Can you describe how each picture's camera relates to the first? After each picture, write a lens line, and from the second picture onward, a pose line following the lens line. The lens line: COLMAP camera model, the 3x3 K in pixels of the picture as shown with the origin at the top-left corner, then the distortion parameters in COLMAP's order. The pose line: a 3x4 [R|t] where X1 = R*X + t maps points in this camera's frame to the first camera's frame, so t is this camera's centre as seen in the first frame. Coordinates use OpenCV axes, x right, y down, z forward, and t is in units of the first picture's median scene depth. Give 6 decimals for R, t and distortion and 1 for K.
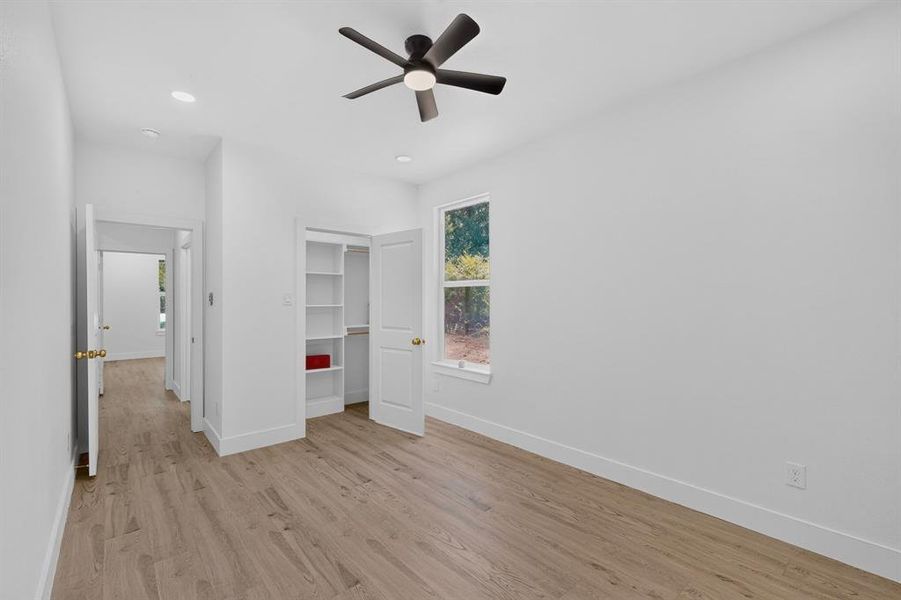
lens RADIAL K [[389.5, 0, 455.1], [0, 389.5, 301.8], [0, 0, 1]] dist [-0.001257, 0.000335]
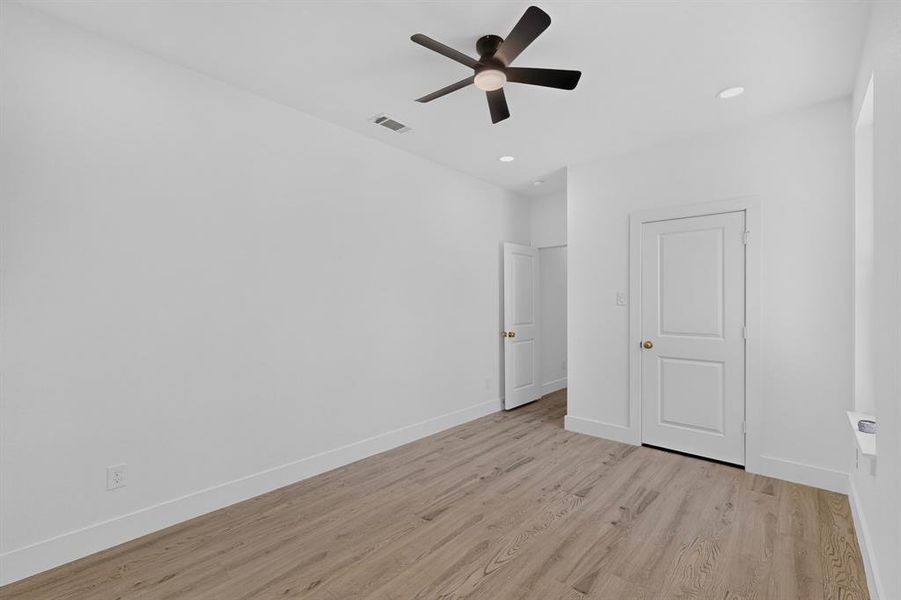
lens RADIAL K [[389.5, 0, 455.1], [0, 389.5, 301.8], [0, 0, 1]] dist [-0.001257, 0.000335]
pose [[0.123869, 0.005876, -0.992281, 0.722557], [0.008912, 0.999936, 0.007034, -0.027019], [0.992259, -0.009714, 0.123809, 0.614215]]
